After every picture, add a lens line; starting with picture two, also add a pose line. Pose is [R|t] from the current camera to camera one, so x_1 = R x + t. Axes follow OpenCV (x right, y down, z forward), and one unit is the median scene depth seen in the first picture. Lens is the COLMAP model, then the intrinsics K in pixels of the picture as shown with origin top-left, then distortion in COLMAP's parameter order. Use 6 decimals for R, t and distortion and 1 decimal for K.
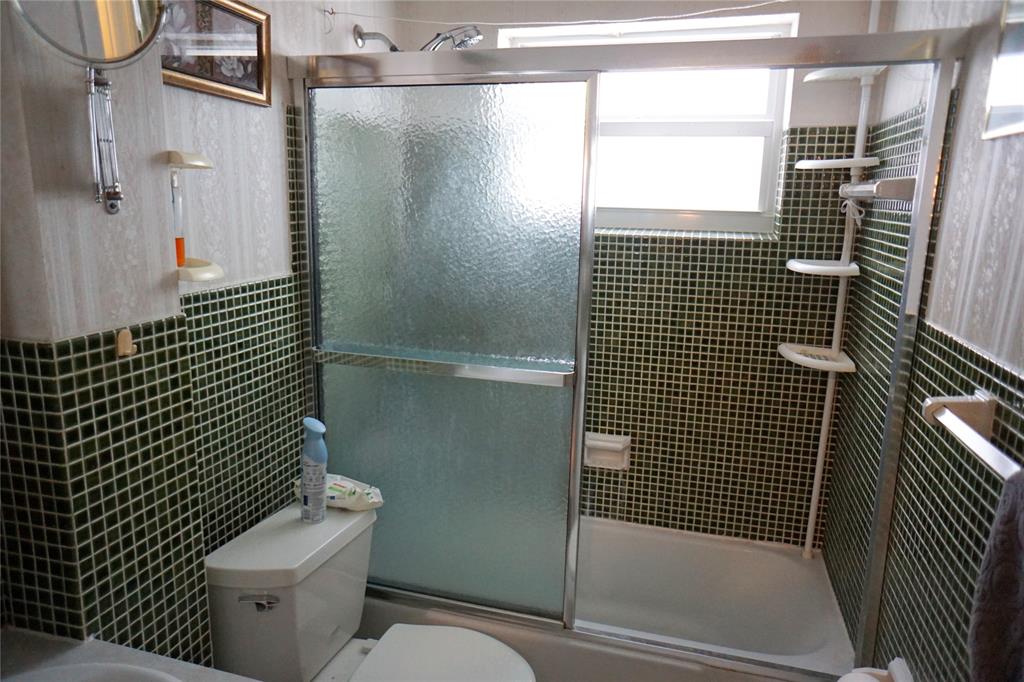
lens RADIAL K [[691.1, 0, 509.3], [0, 691.1, 343.0], [0, 0, 1]] dist [-0.064217, 0.090818]
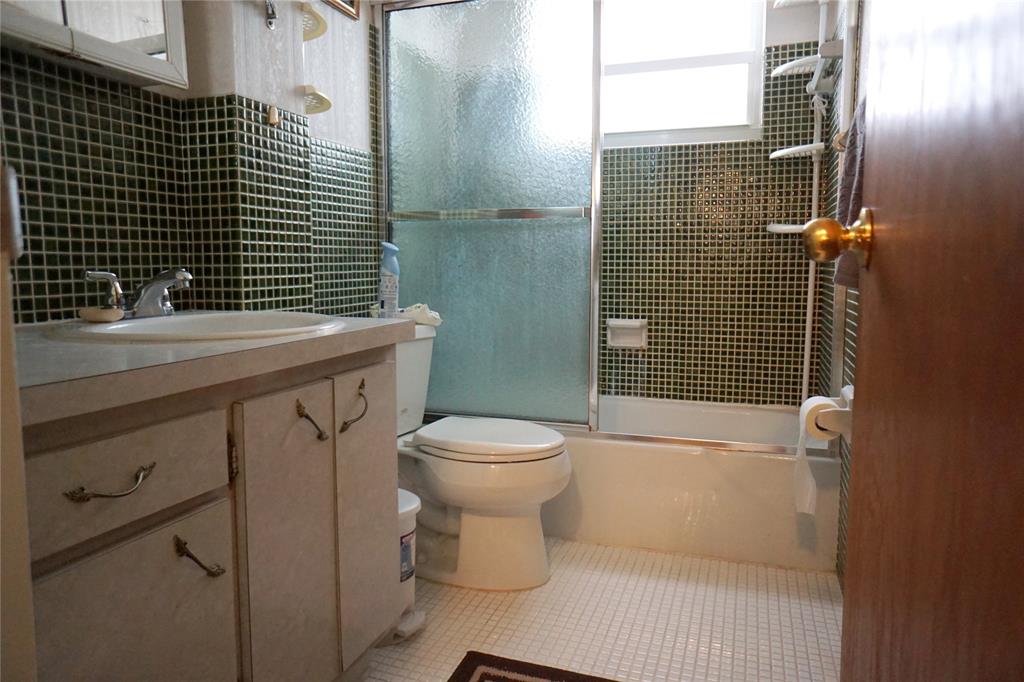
lens RADIAL K [[691.1, 0, 510.7], [0, 691.1, 342.1], [0, 0, 1]] dist [-0.064217, 0.090818]
pose [[0.998352, -0.016452, -0.054978, 0.009279], [0.010941, 0.995020, -0.099075, 0.328817], [0.056334, 0.098310, 0.993560, -0.198561]]
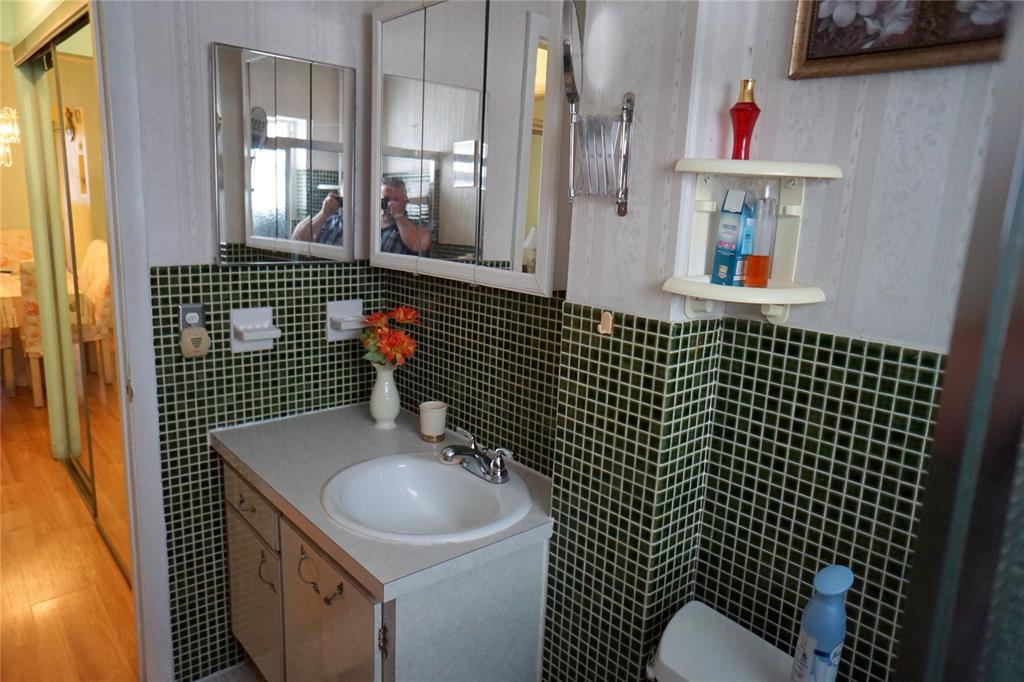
lens RADIAL K [[691.1, 0, 507.3], [0, 691.1, 339.8], [0, 0, 1]] dist [-0.064217, 0.090818]
pose [[-0.552894, 0.125552, -0.823738, 0.274657], [-0.228330, 0.927915, 0.294686, -0.149846], [0.801357, 0.351014, -0.484371, 0.756392]]
